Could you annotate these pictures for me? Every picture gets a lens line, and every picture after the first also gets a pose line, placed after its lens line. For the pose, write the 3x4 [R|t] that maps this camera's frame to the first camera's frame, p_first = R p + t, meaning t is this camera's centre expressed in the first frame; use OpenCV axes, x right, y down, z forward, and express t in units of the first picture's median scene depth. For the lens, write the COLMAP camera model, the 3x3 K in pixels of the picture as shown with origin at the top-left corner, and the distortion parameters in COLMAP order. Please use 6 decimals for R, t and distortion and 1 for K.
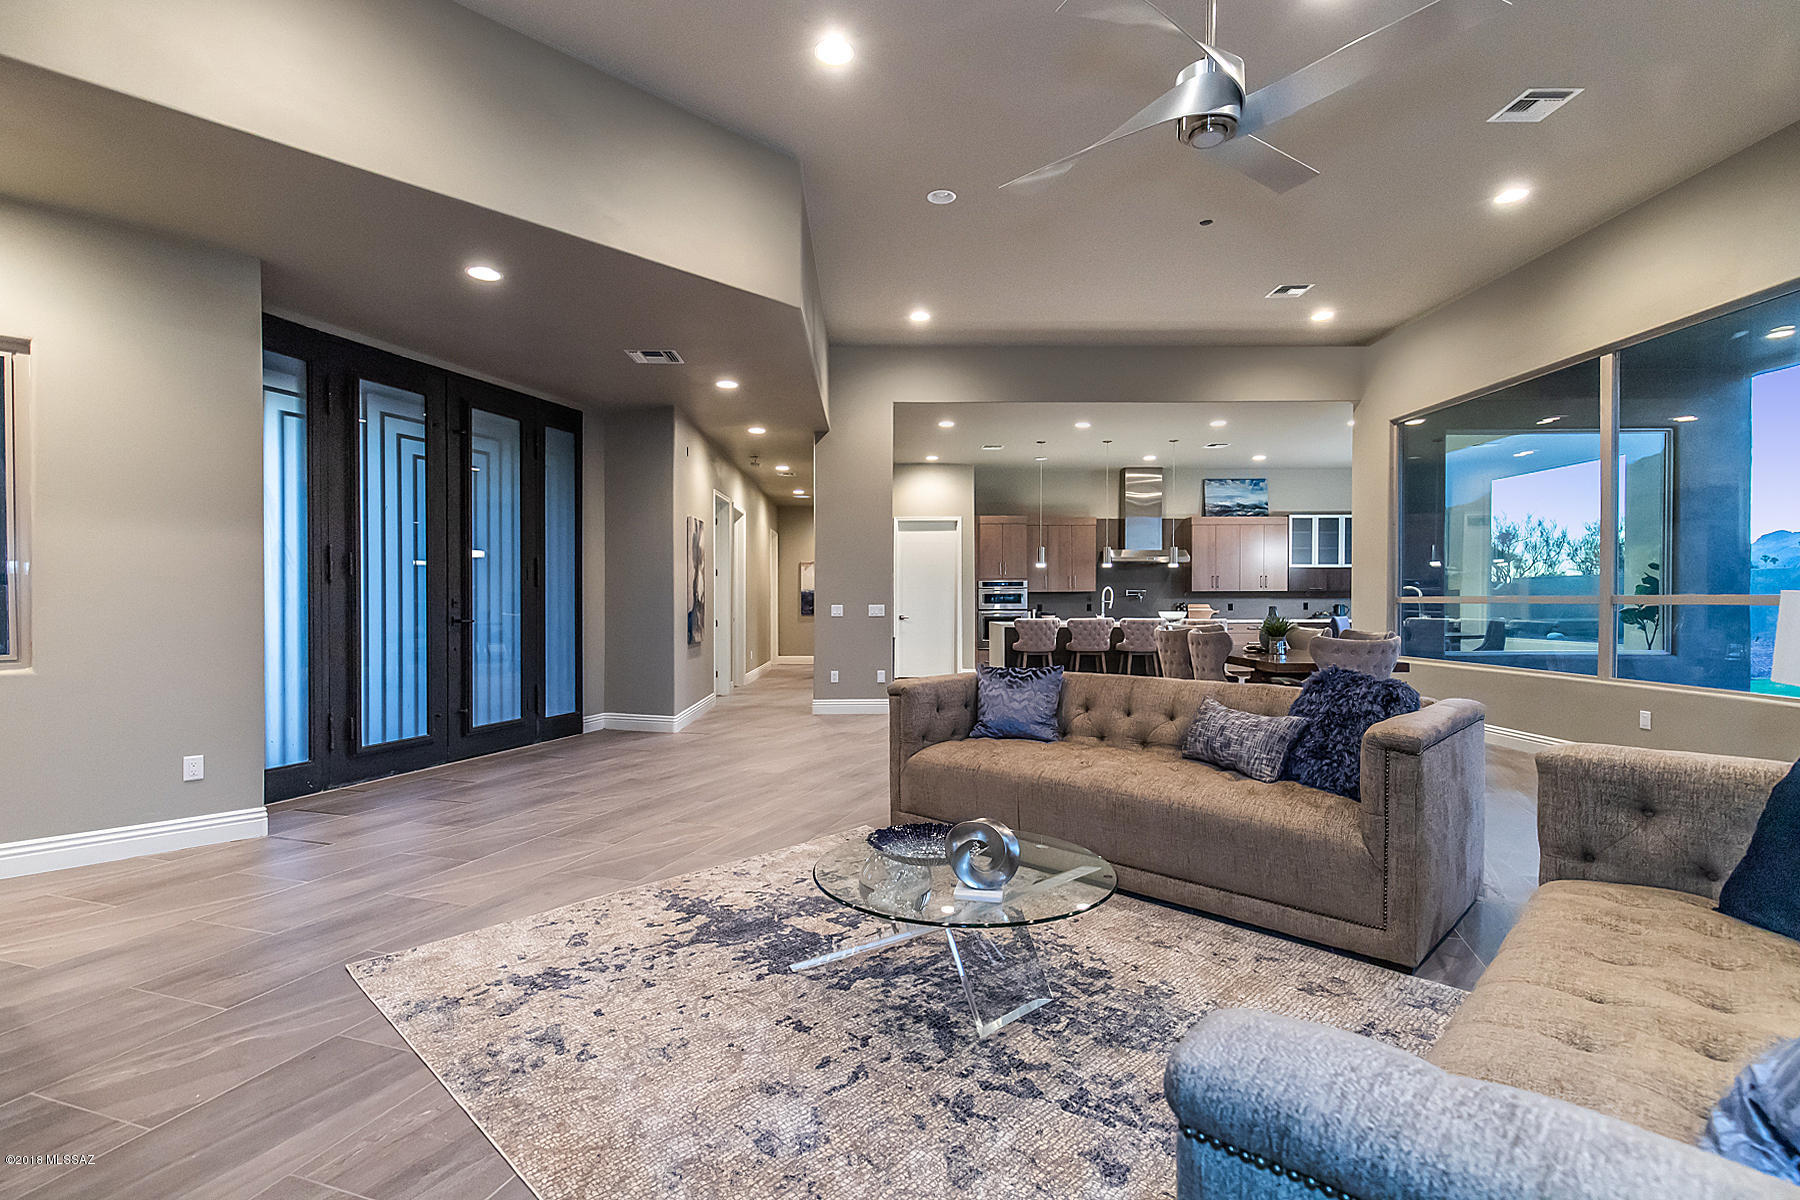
lens RADIAL K [[834.0, 0, 900.0], [0, 834.0, 600.0], [0, 0, 1]] dist [0.009288, -0.000467]
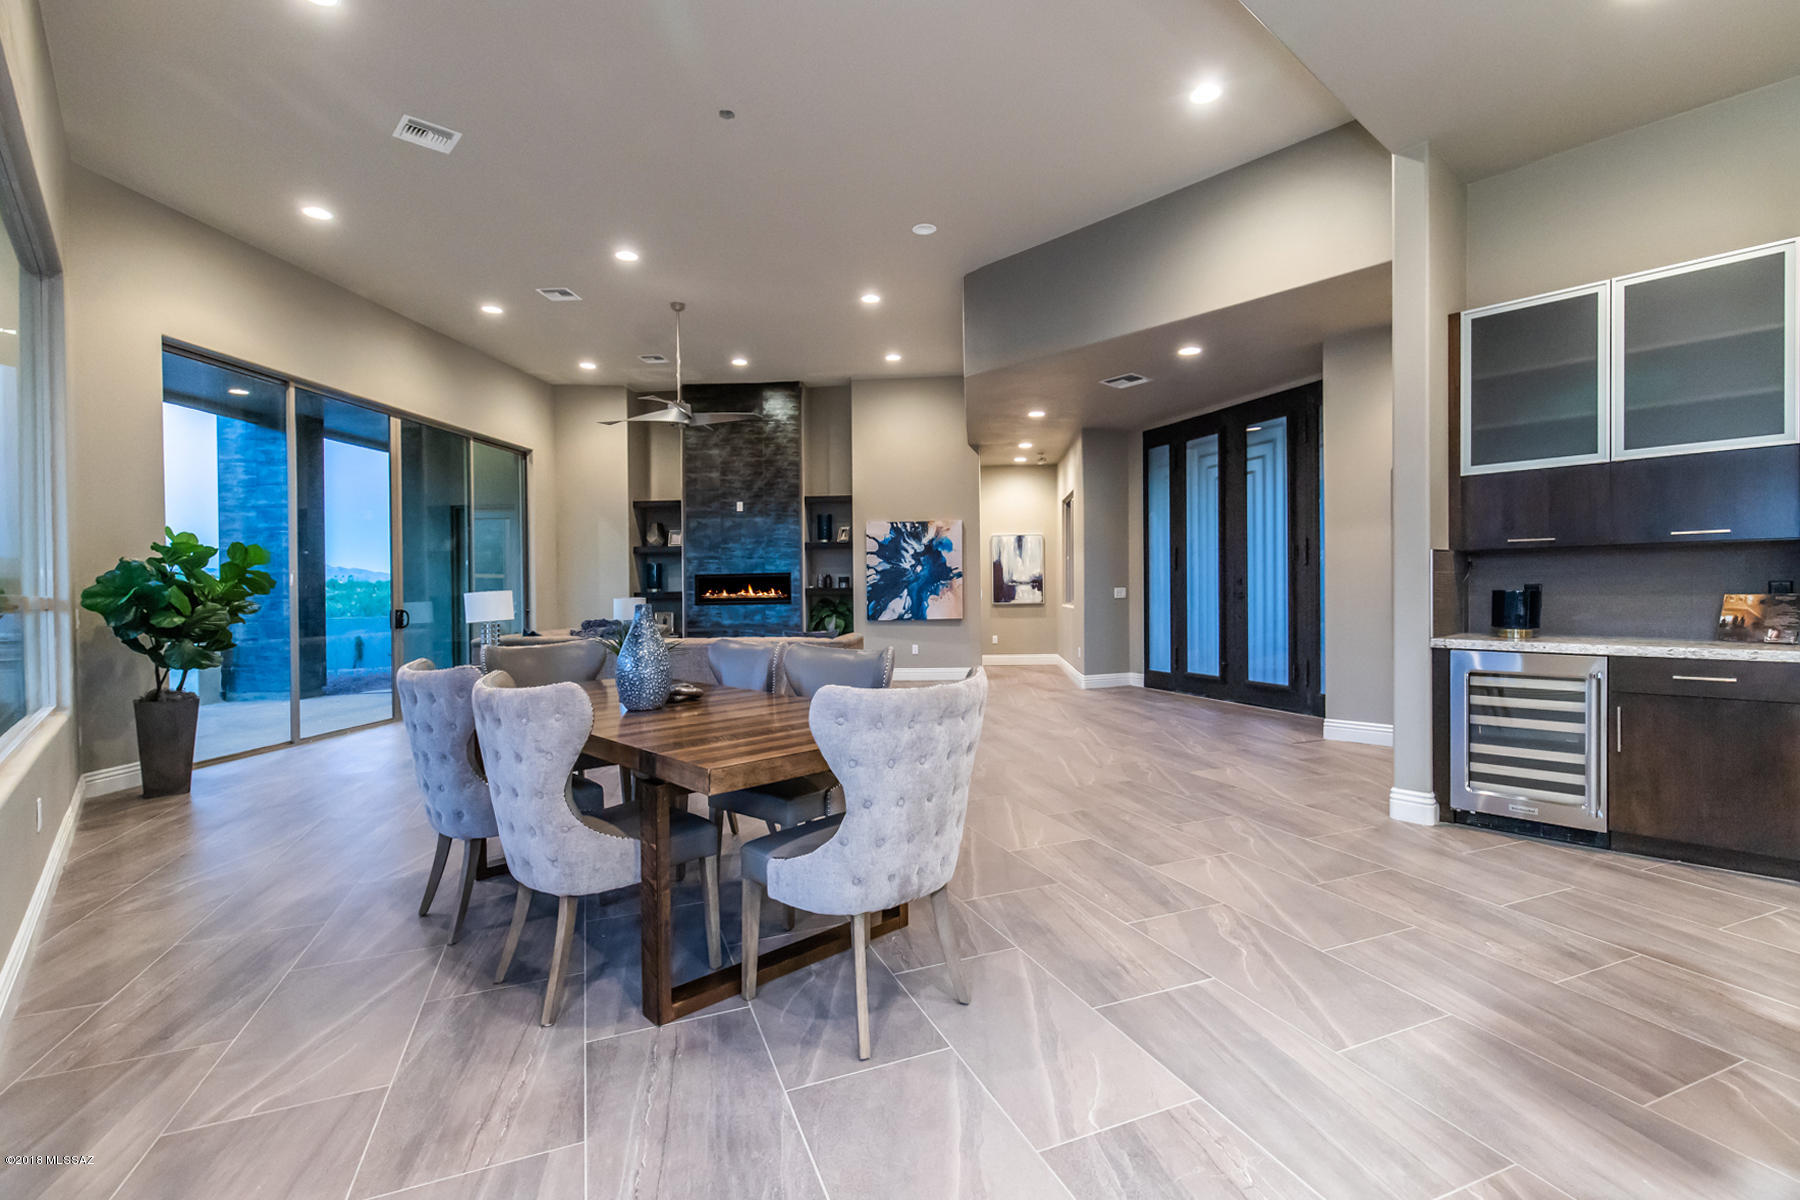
lens RADIAL K [[834.0, 0, 900.0], [0, 834.0, 600.0], [0, 0, 1]] dist [0.009288, -0.000467]
pose [[-0.764888, 0.025973, -0.643639, 0.340922], [0.012956, 0.999605, 0.024941, -0.003929], [0.644032, 0.010738, -0.764923, 0.797185]]
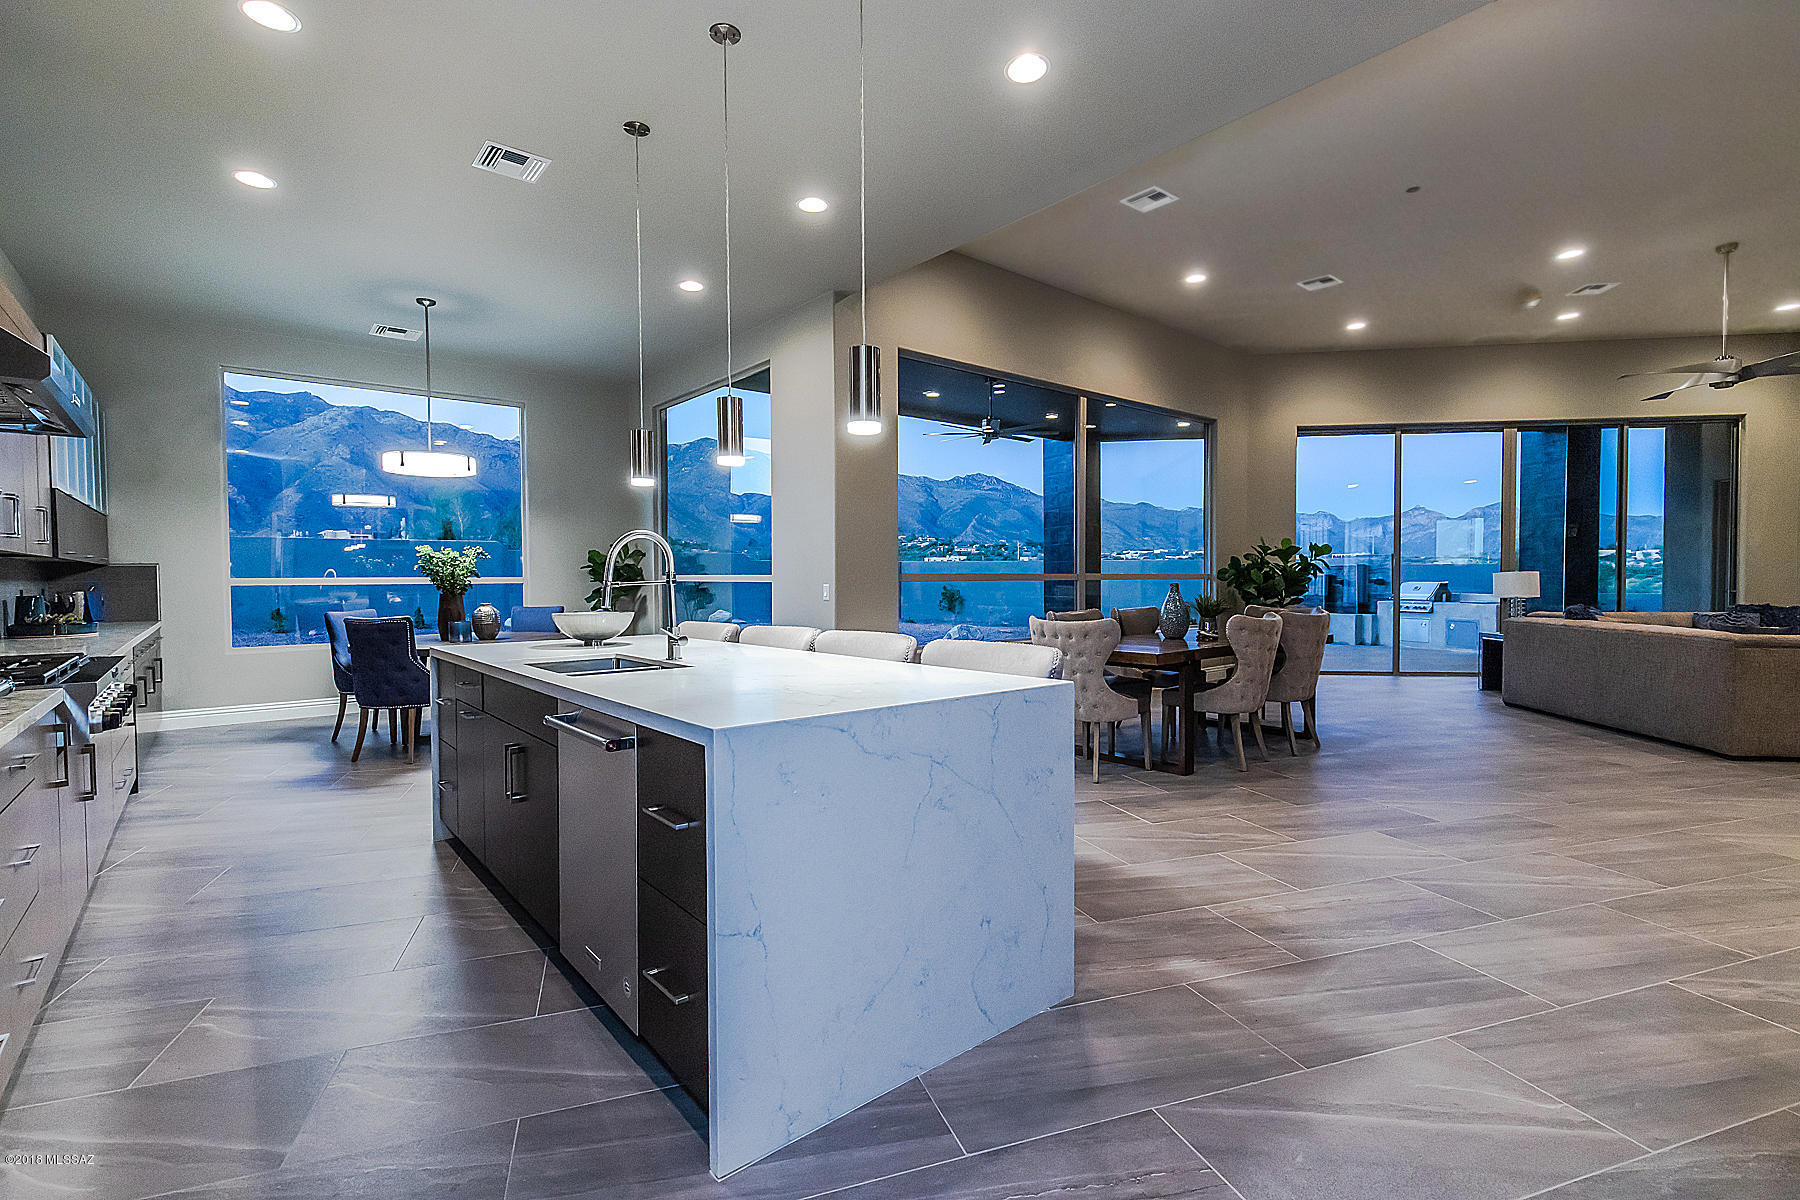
lens RADIAL K [[806.9, 0, 918.9], [0, 806.9, 592.3], [0, 0, 1]] dist [0.000459, -0.000250]
pose [[-0.614332, -0.010249, 0.788981, -0.017399], [0.008203, 0.999779, 0.019375, -0.000300], [-0.789005, 0.018375, -0.614112, 0.941745]]
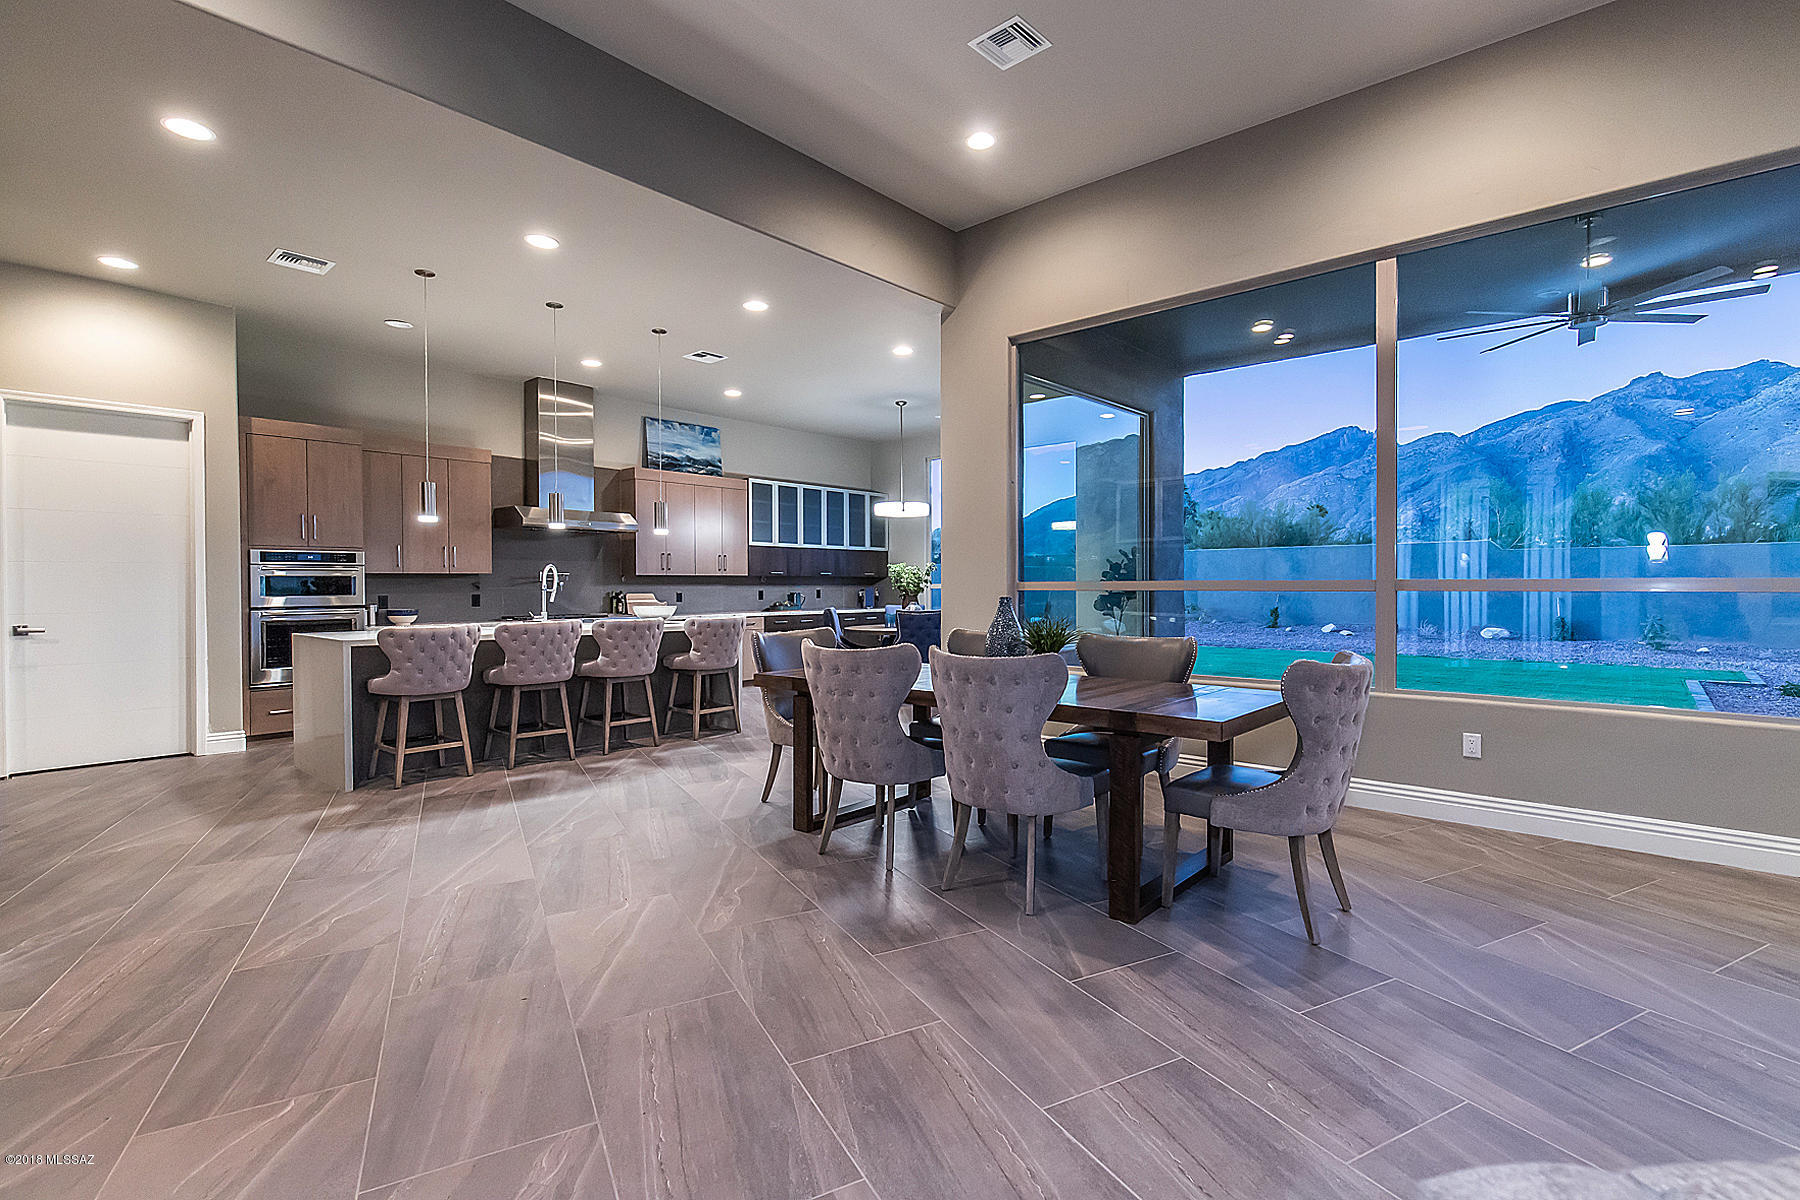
lens RADIAL K [[834.0, 0, 900.0], [0, 834.0, 600.0], [0, 0, 1]] dist [0.009288, -0.000467]
pose [[0.686232, -0.012405, 0.727277, -0.002875], [0.002134, 0.999885, 0.015041, 0.000235], [-0.727380, -0.008769, 0.686179, 0.384002]]
